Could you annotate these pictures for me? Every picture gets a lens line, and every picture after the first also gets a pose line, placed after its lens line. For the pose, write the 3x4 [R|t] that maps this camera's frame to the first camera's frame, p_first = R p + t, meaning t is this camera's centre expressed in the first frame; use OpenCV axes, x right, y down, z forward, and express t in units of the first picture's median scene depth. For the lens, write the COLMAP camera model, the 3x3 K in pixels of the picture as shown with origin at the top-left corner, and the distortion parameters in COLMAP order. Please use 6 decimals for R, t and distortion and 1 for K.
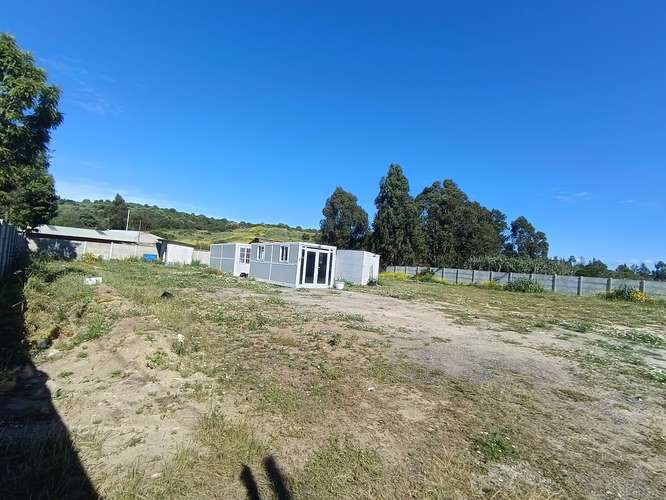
lens RADIAL K [[313.3, 0, 332.1], [0, 313.3, 251.0], [0, 0, 1]] dist [0.002326, -0.002237]
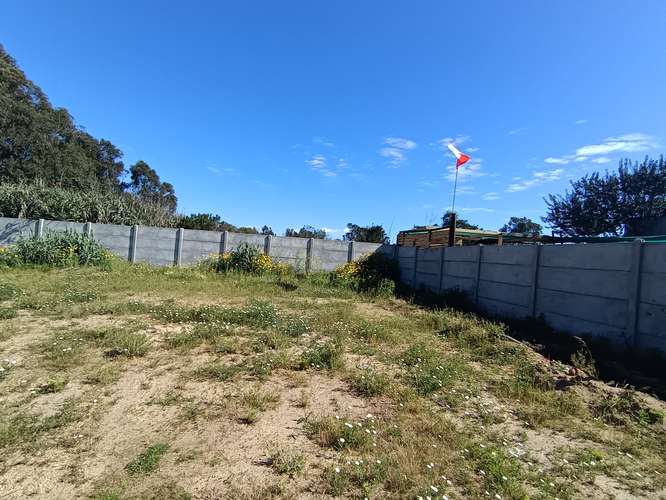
lens RADIAL K [[313.3, 0, 332.1], [0, 313.3, 251.0], [0, 0, 1]] dist [0.002326, -0.002237]
pose [[0.517959, -0.037426, 0.854586, 0.514661], [-0.065214, 0.994407, 0.083075, 0.063319], [-0.852916, -0.098761, 0.512622, 0.557790]]
